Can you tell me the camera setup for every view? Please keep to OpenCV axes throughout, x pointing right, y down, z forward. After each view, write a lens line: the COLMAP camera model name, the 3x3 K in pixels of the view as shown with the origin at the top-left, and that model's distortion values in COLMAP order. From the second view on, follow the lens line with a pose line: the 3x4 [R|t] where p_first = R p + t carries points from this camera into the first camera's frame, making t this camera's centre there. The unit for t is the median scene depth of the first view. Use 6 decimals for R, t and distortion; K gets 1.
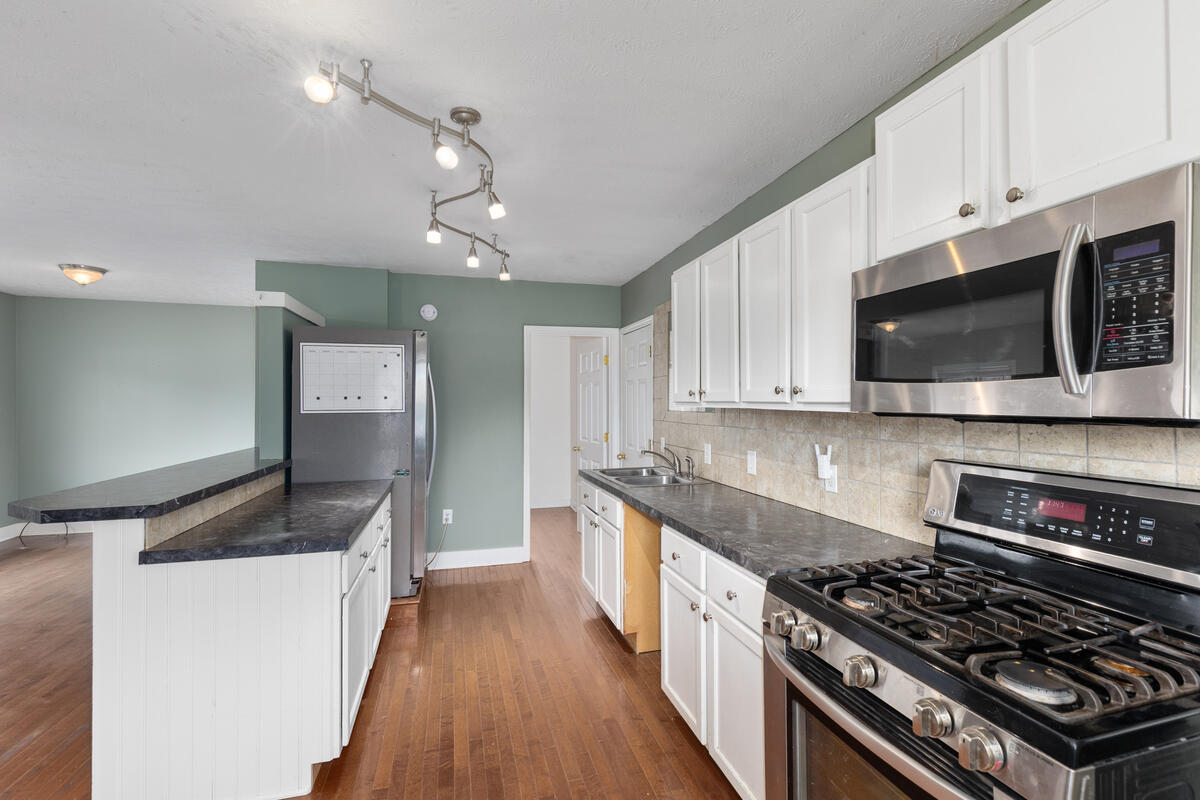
lens RADIAL K [[542.4, 0, 605.0], [0, 542.4, 391.7], [0, 0, 1]] dist [0.000631, 0.000162]
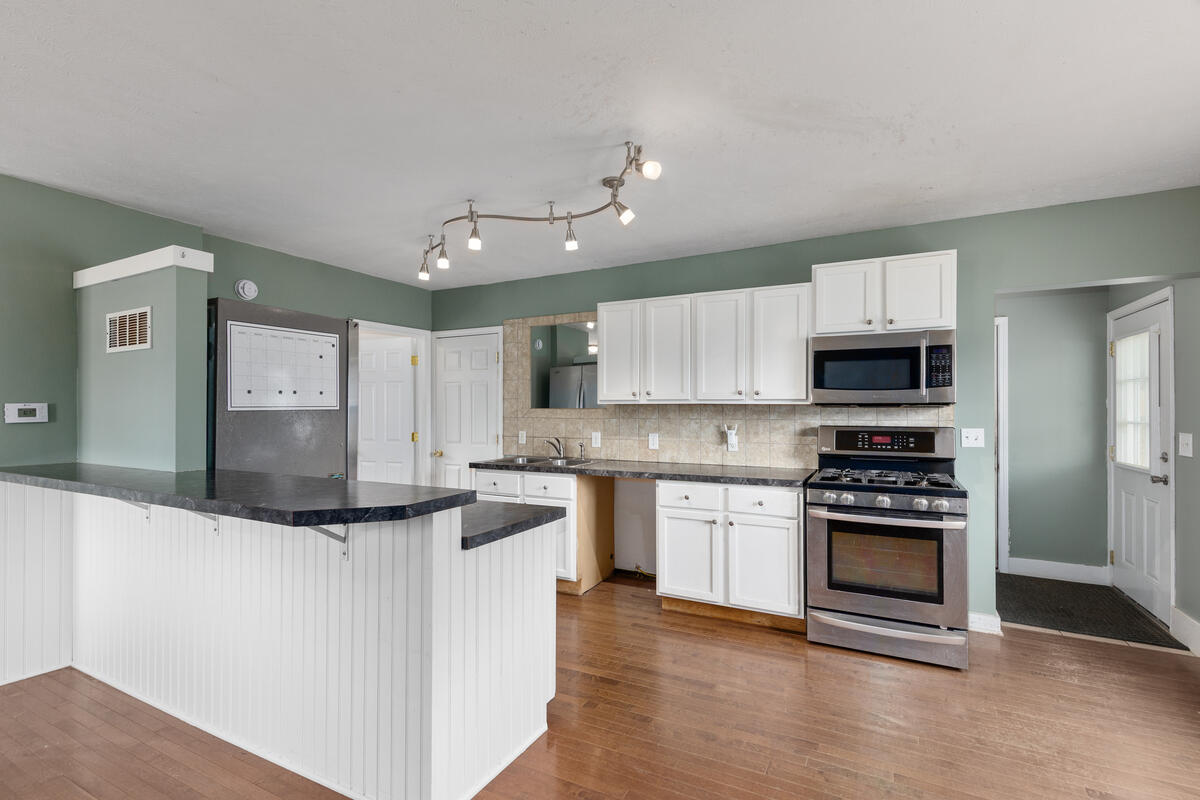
lens RADIAL K [[541.9, 0, 609.1], [0, 541.9, 397.2], [0, 0, 1]] dist [0.000566, 0.000110]
pose [[0.687090, 0.014355, 0.726430, -1.253301], [-0.014190, 0.999879, -0.006337, 0.029408], [-0.726434, -0.005954, 0.687211, 0.096560]]
